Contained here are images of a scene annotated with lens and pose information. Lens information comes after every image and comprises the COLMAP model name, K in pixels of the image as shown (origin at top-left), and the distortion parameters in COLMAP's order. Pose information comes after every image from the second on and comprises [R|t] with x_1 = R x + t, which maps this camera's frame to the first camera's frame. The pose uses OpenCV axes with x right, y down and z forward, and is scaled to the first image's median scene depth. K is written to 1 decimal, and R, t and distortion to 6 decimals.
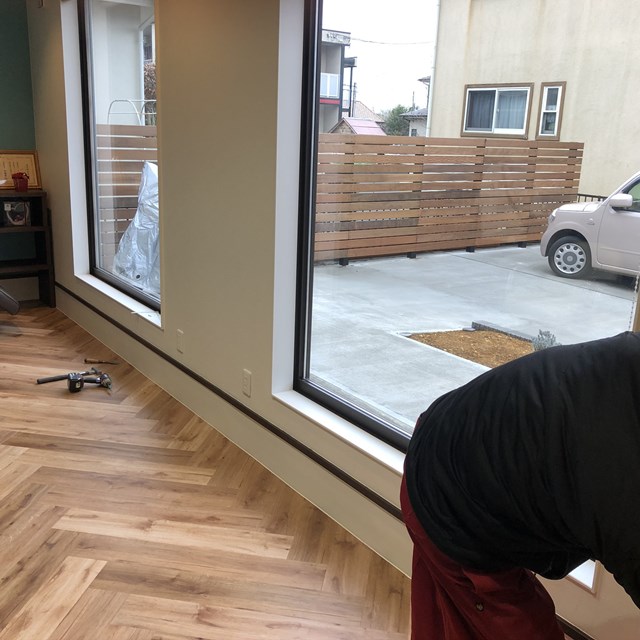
lens RADIAL K [[710.1, 0, 318.8], [0, 710.1, 305.8], [0, 0, 1]] dist [0.023115, 0.009135]
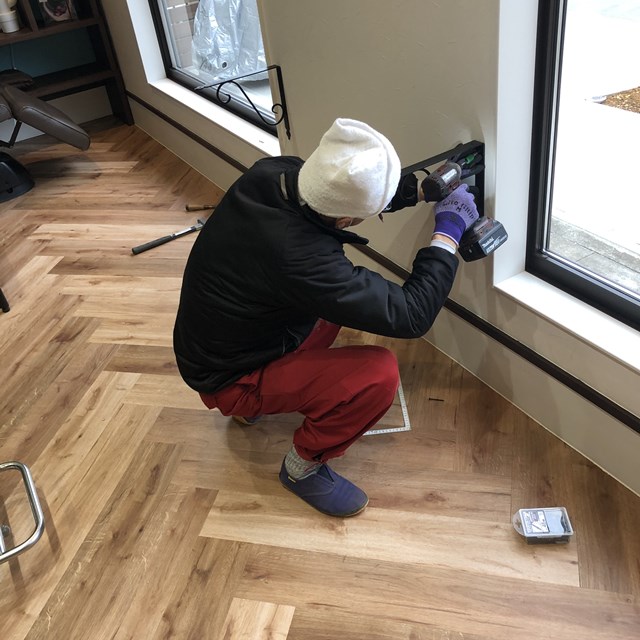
lens RADIAL K [[710.1, 0, 318.8], [0, 710.1, 305.8], [0, 0, 1]] dist [0.023115, 0.009135]
pose [[0.984505, -0.089949, -0.150528, -0.093253], [0.136018, 0.933494, 0.331794, -0.062366], [0.110673, -0.347128, 0.931265, 0.302349]]
